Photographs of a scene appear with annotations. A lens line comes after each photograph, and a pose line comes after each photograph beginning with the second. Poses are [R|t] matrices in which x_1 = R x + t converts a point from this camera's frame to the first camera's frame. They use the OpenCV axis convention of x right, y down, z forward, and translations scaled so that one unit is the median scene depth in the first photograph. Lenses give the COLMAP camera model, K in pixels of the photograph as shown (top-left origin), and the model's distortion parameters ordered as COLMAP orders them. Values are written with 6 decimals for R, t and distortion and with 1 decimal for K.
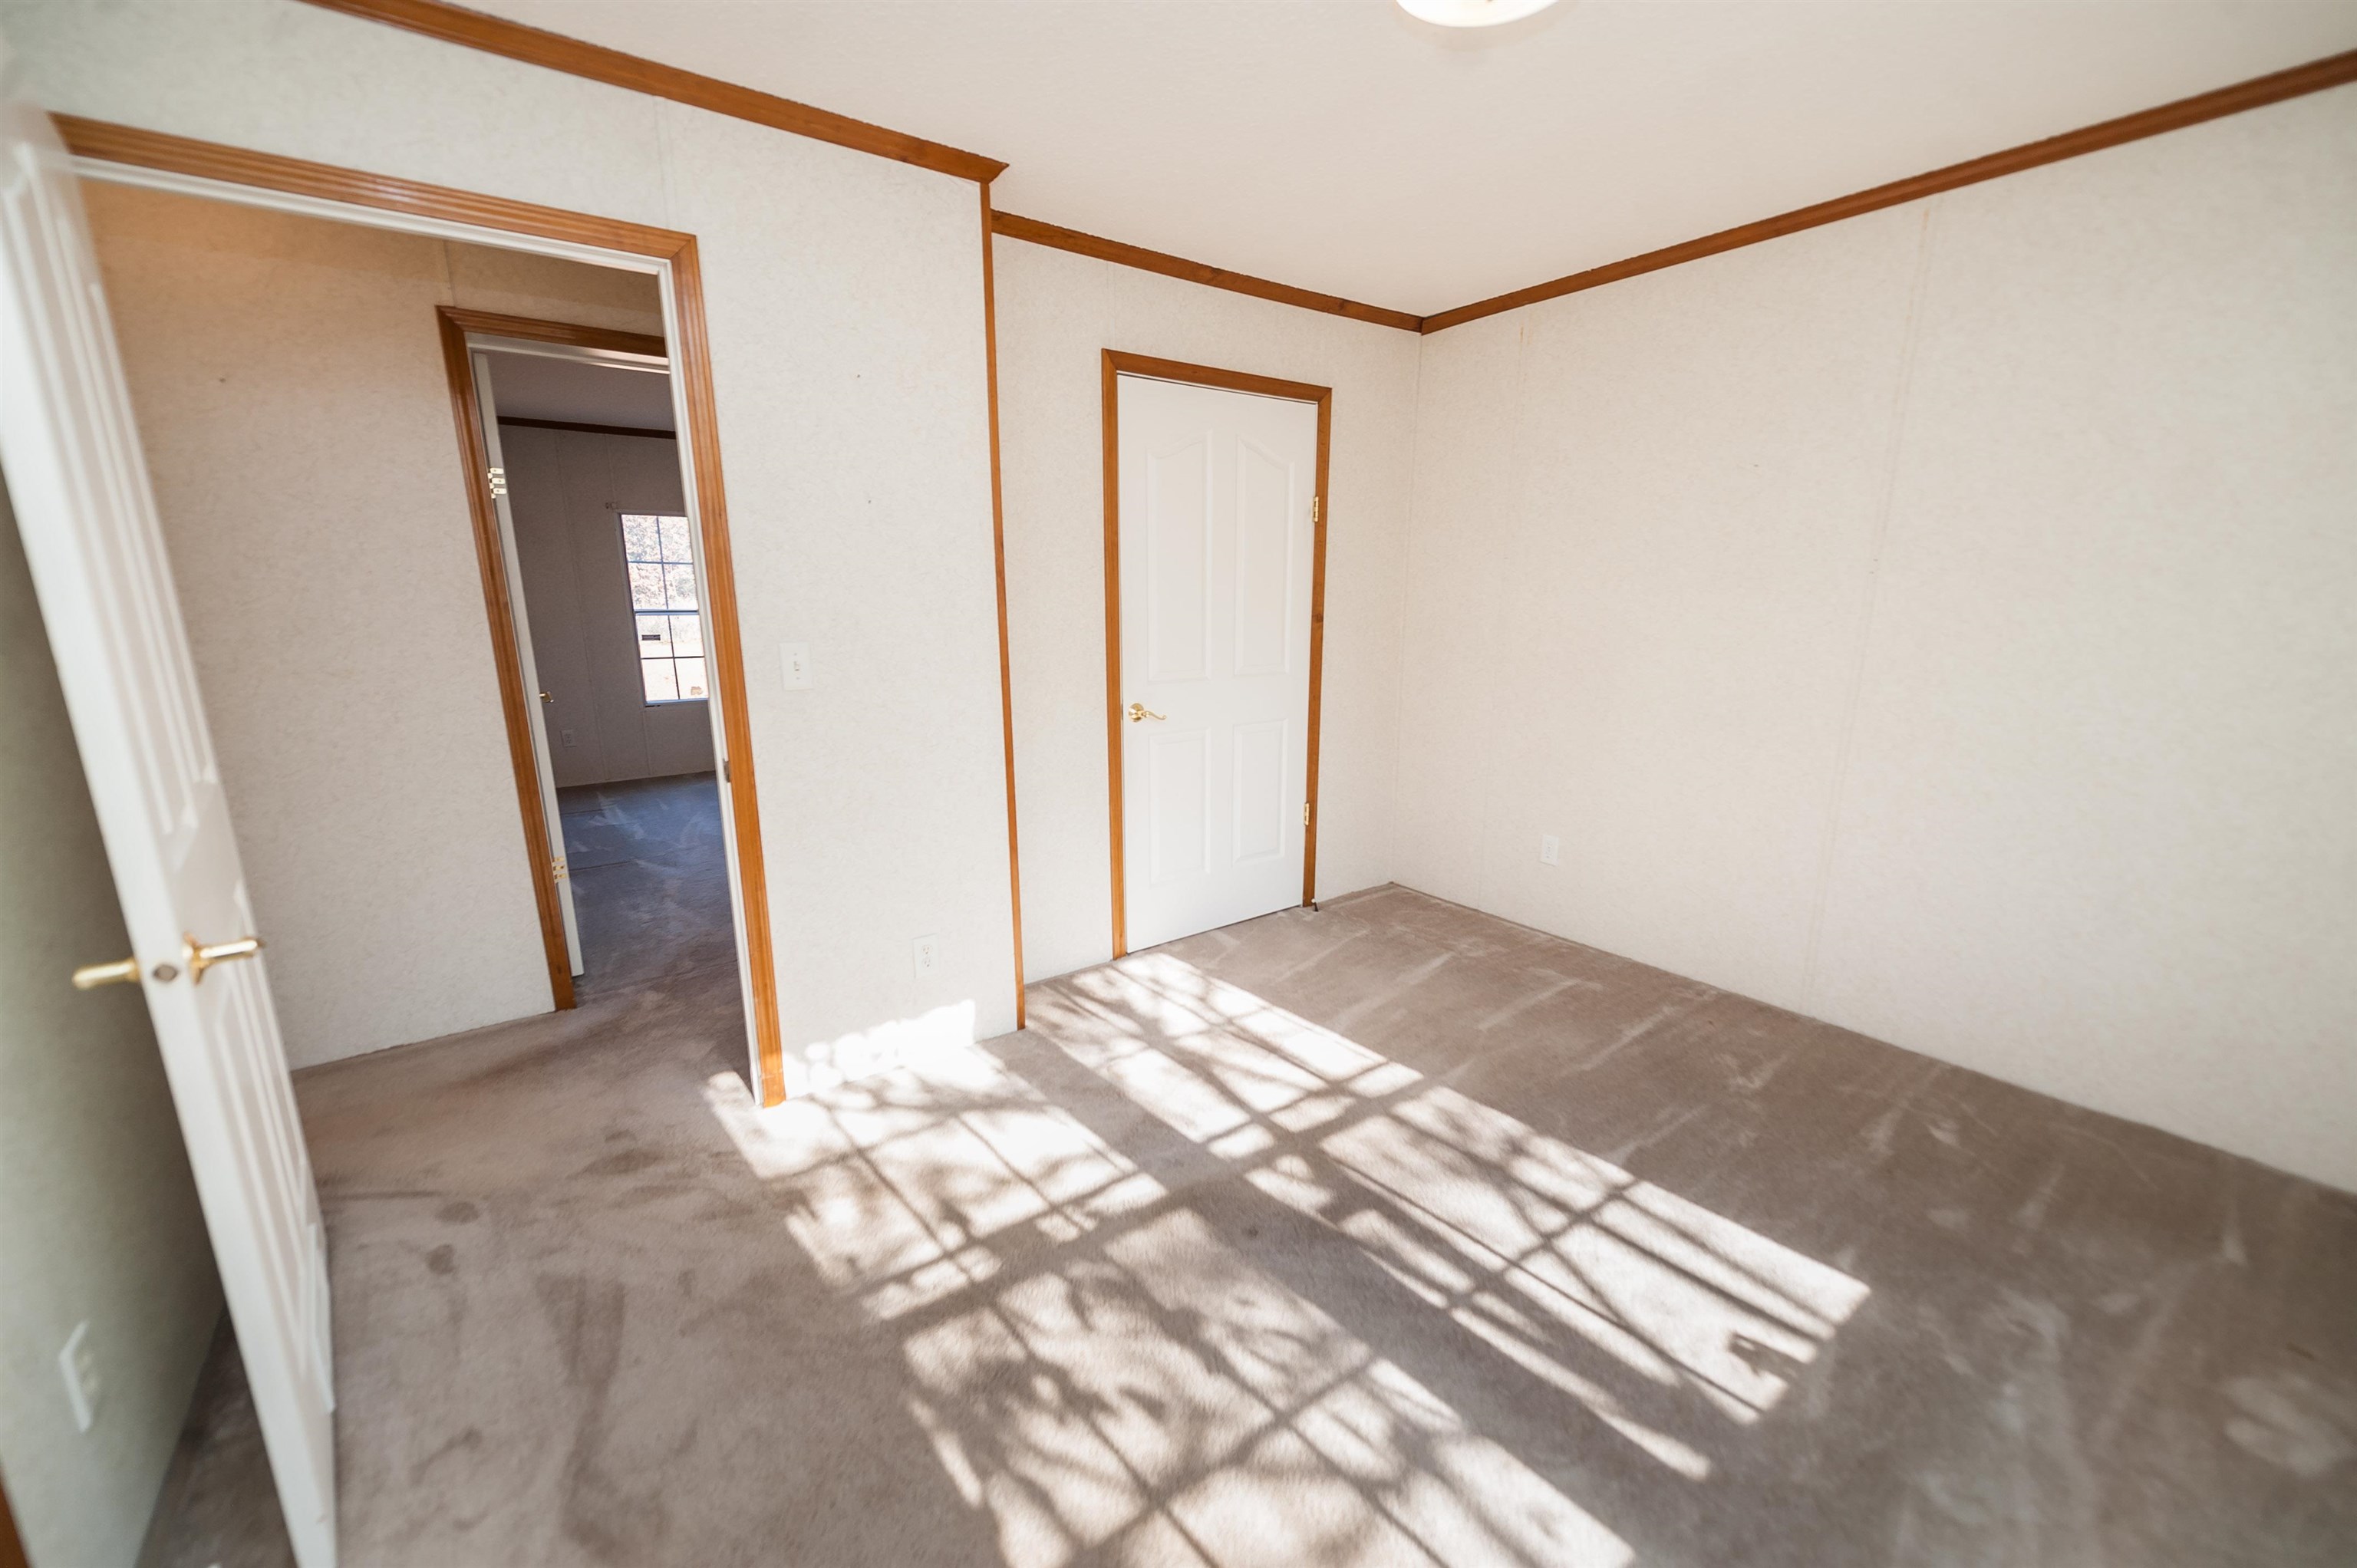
lens RADIAL K [[934.2, 0, 1176.4], [0, 934.2, 794.9], [0, 0, 1]] dist [0.011204, -0.000725]
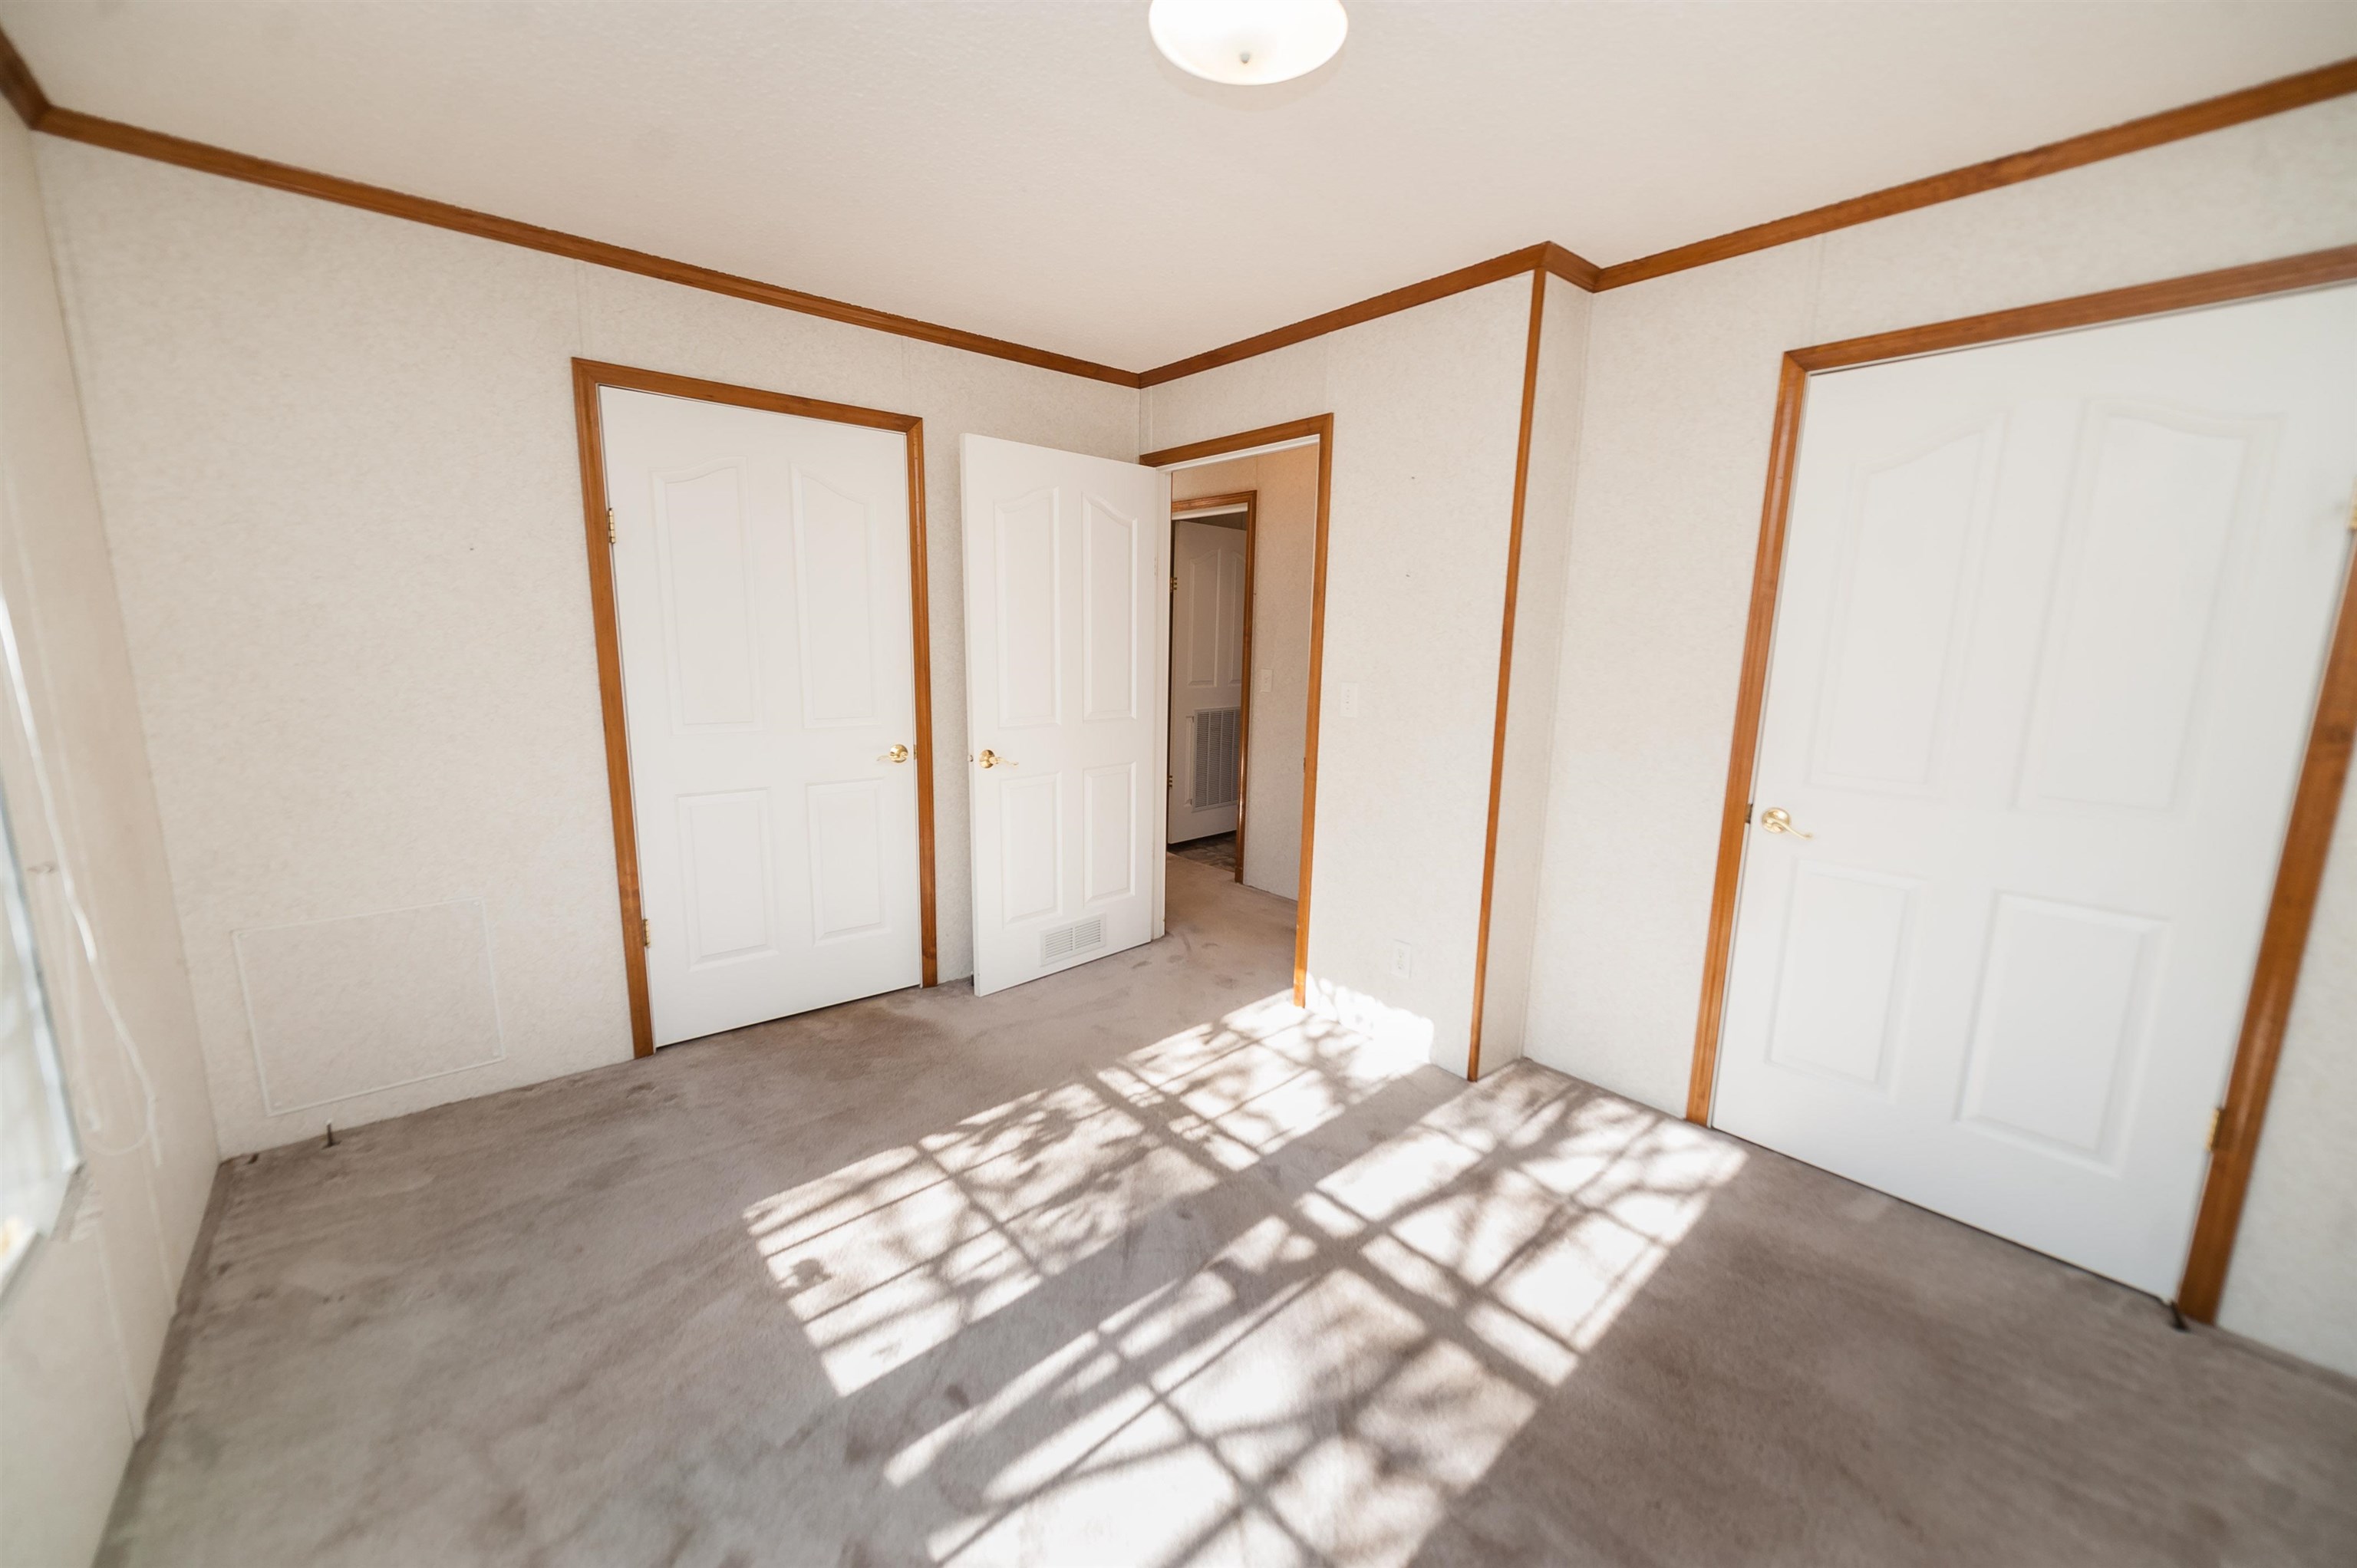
lens RADIAL K [[934.2, 0, 1176.4], [0, 934.2, 794.9], [0, 0, 1]] dist [0.011204, -0.000725]
pose [[0.055598, 0.179229, -0.982235, 0.972113], [-0.238129, 0.957749, 0.161282, -0.169650], [0.969641, 0.224932, 0.095928, 0.683726]]
